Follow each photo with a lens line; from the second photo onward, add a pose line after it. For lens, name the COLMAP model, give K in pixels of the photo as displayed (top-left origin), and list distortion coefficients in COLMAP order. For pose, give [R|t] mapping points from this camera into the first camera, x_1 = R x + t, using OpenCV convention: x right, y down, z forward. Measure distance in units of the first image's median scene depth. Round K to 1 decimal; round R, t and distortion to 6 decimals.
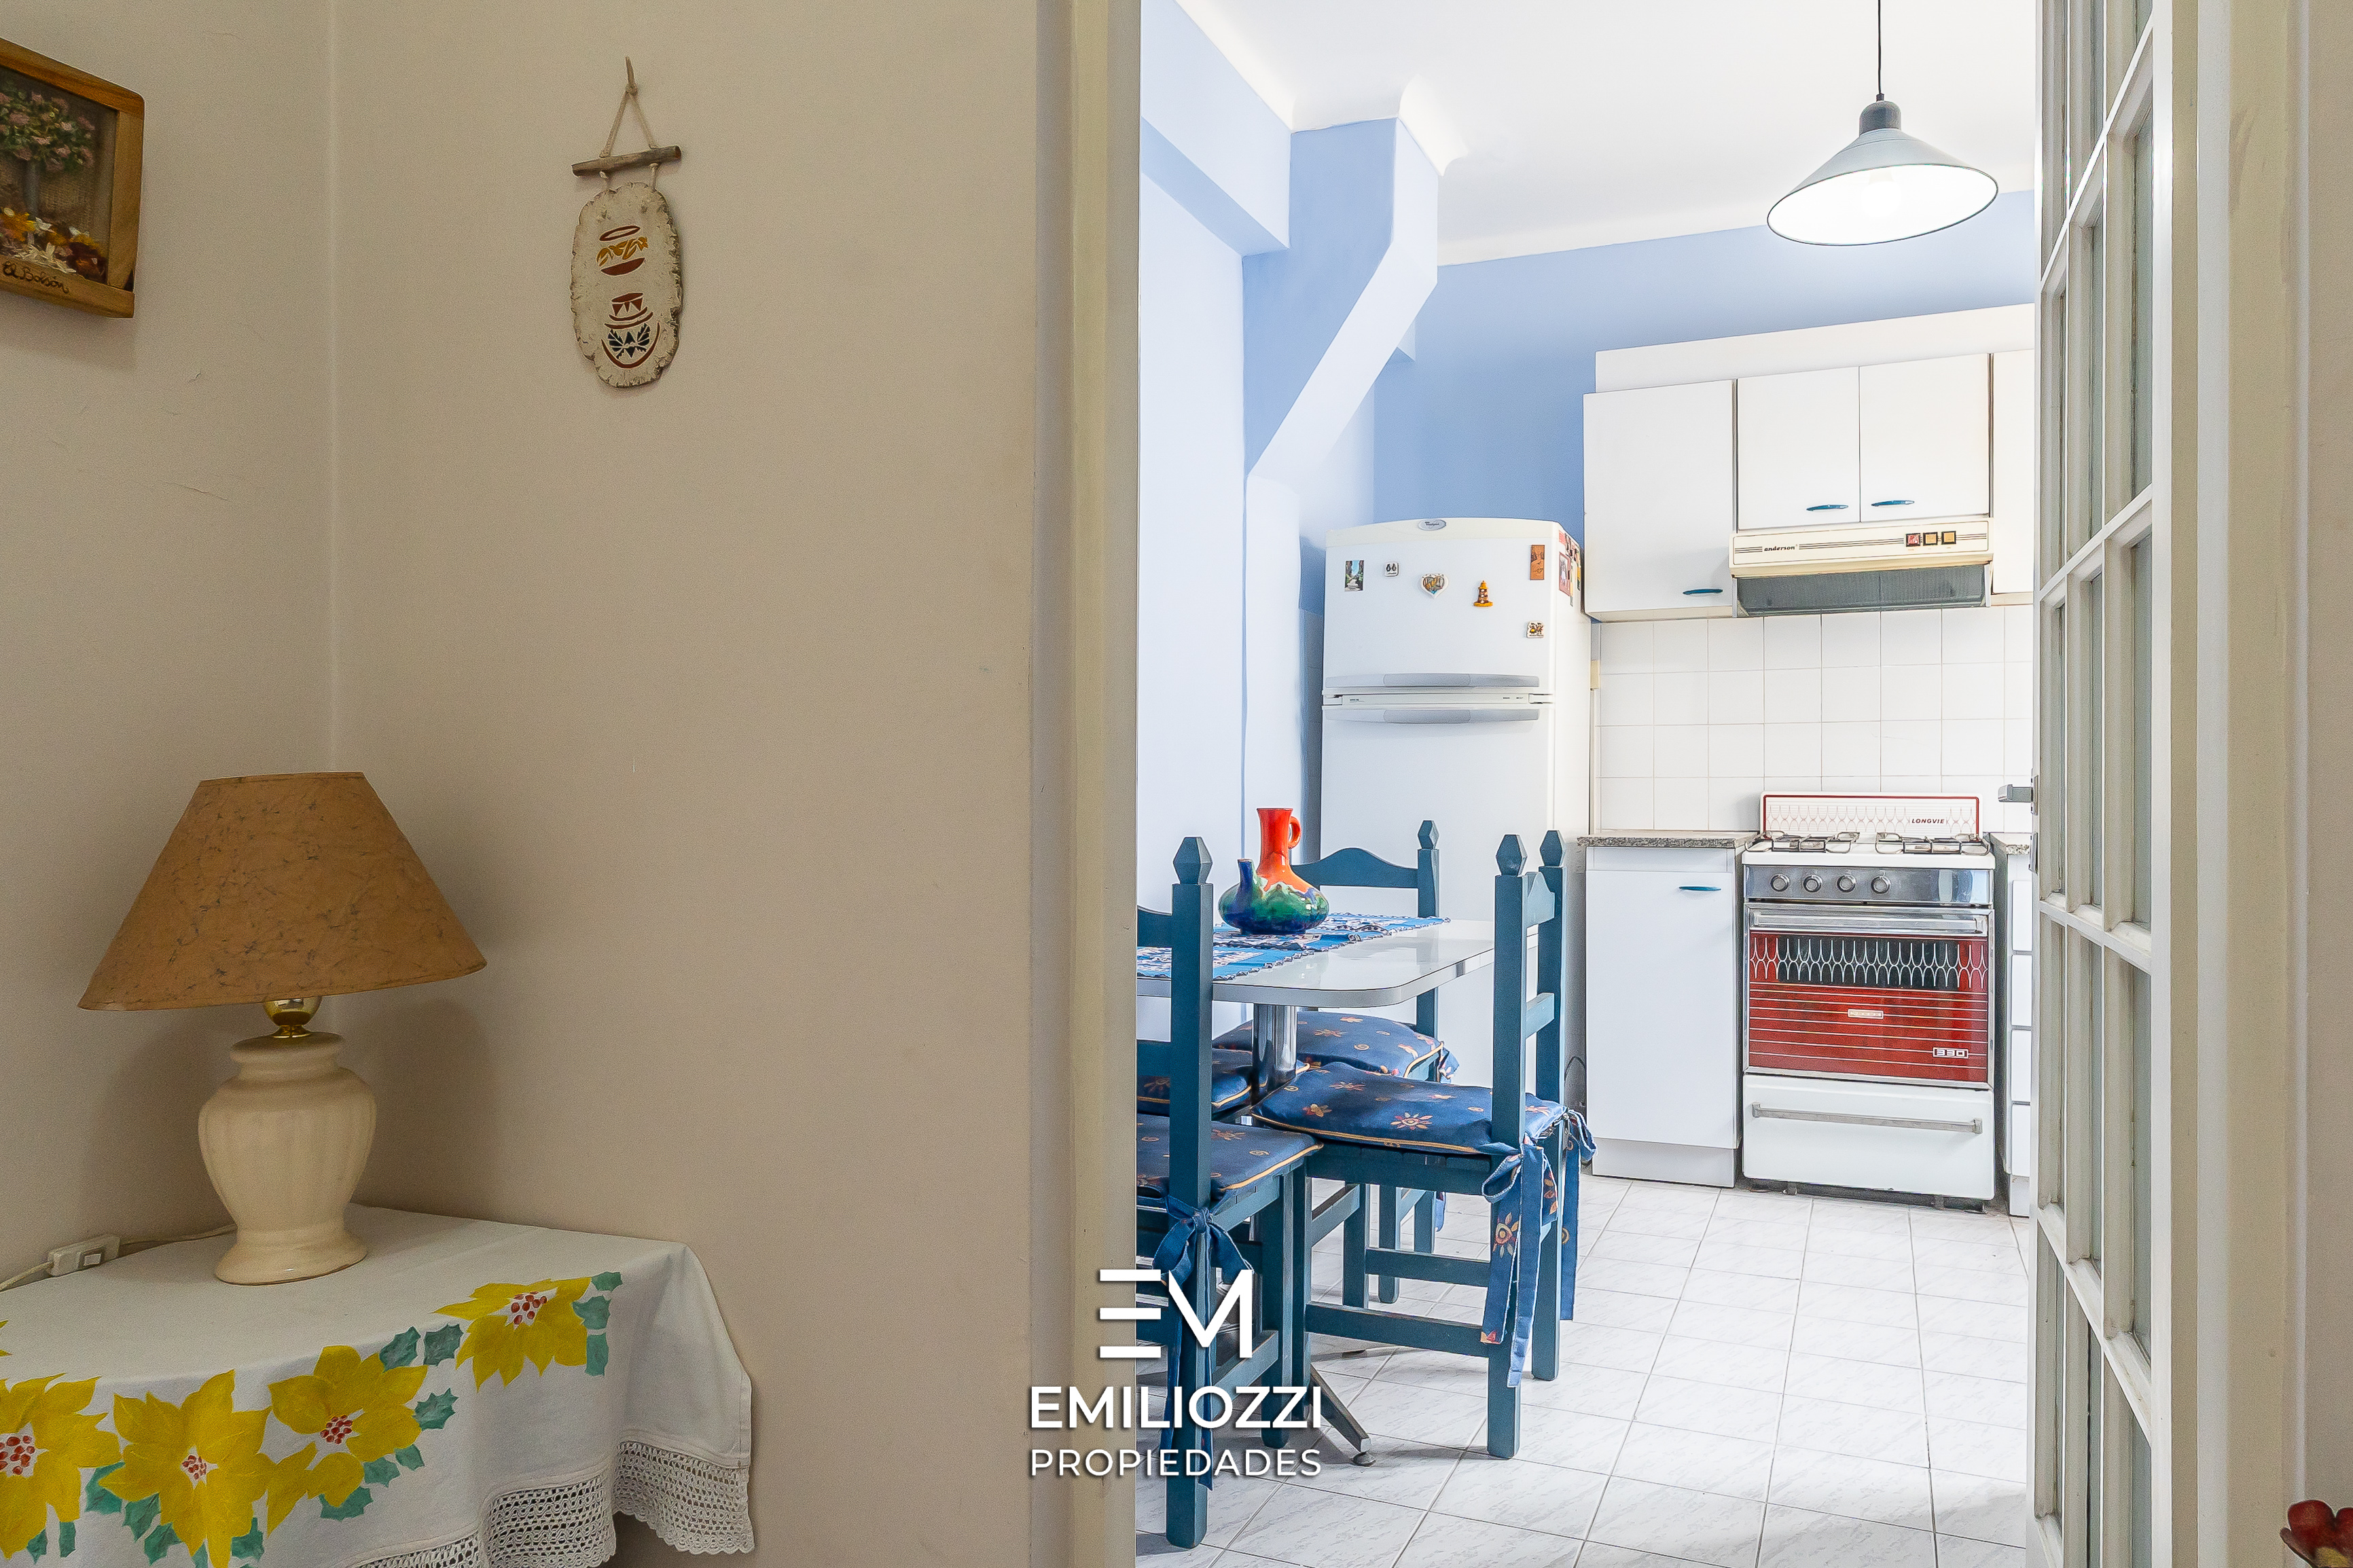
lens RADIAL K [[1583.6, 0, 1221.4], [0, 1583.6, 786.9], [0, 0, 1]] dist [0.002224, 0.002472]
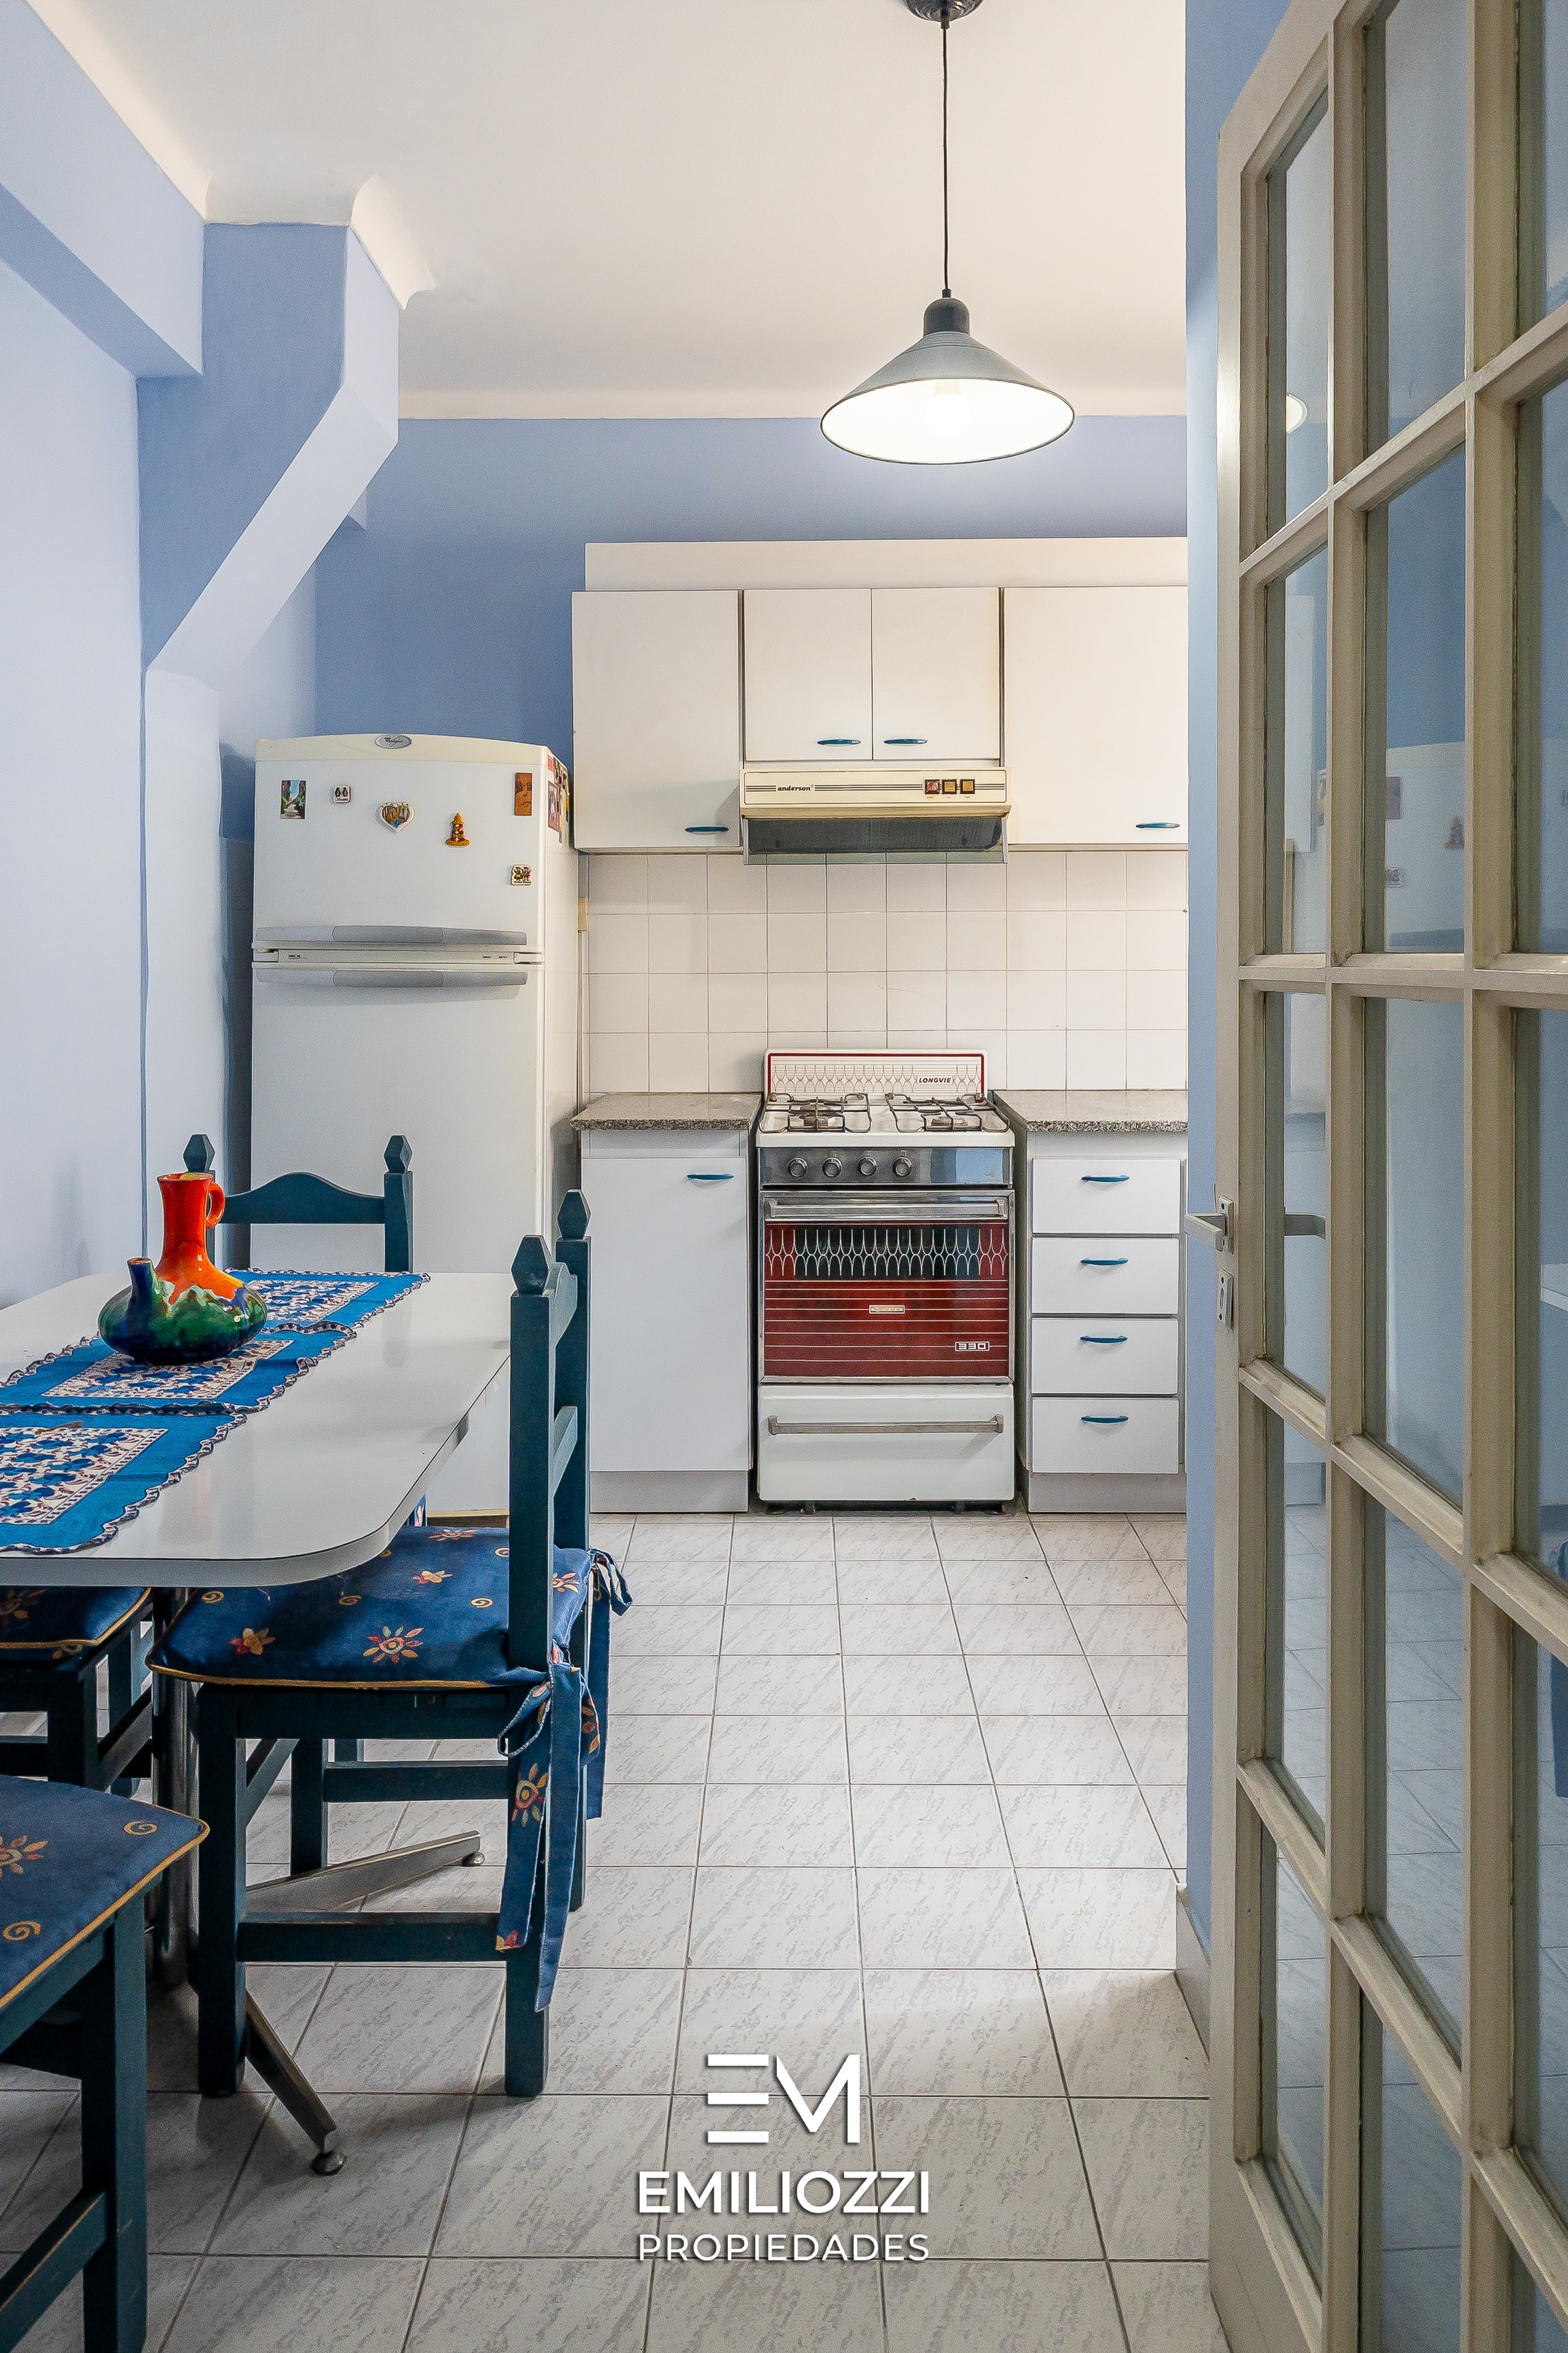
lens RADIAL K [[1595.8, 0, 794.5], [0, 1595.8, 963.0], [0, 0, 1]] dist [-0.002946, 0.001796]
pose [[0.923356, -0.007869, 0.383864, 0.009234], [0.003177, 0.999912, 0.012855, -0.066493], [-0.383932, -0.010650, 0.923300, 0.180000]]
